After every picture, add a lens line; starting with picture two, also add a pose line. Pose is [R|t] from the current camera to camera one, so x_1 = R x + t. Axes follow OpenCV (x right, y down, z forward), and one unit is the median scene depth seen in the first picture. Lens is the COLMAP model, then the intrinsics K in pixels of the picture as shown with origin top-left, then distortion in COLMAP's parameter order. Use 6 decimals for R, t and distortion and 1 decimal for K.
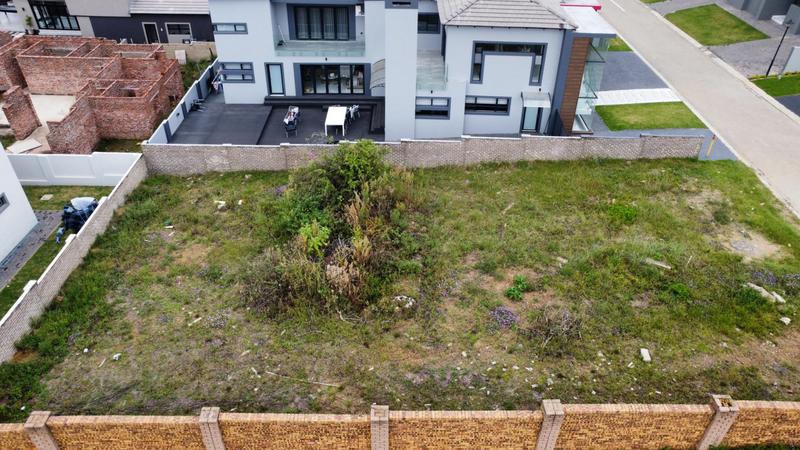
lens RADIAL K [[593.0, 0, 403.4], [0, 593.0, 223.9], [0, 0, 1]] dist [-0.172753, 0.212979]
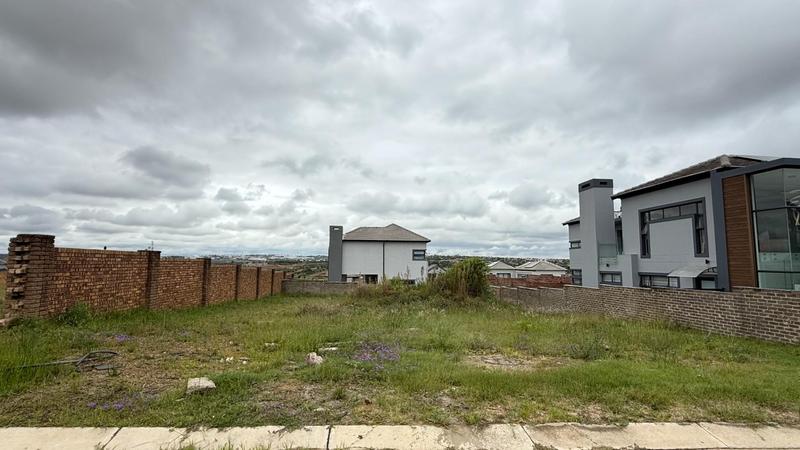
lens RADIAL K [[393.6, 0, 400.0], [0, 393.6, 225.0], [0, 0, 1]] dist [0.002250, 0.000144]
pose [[0.085153, -0.121663, -0.988912, 0.695839], [-0.598749, 0.787071, -0.148388, 0.036431], [0.796397, 0.604746, -0.005824, 0.670247]]
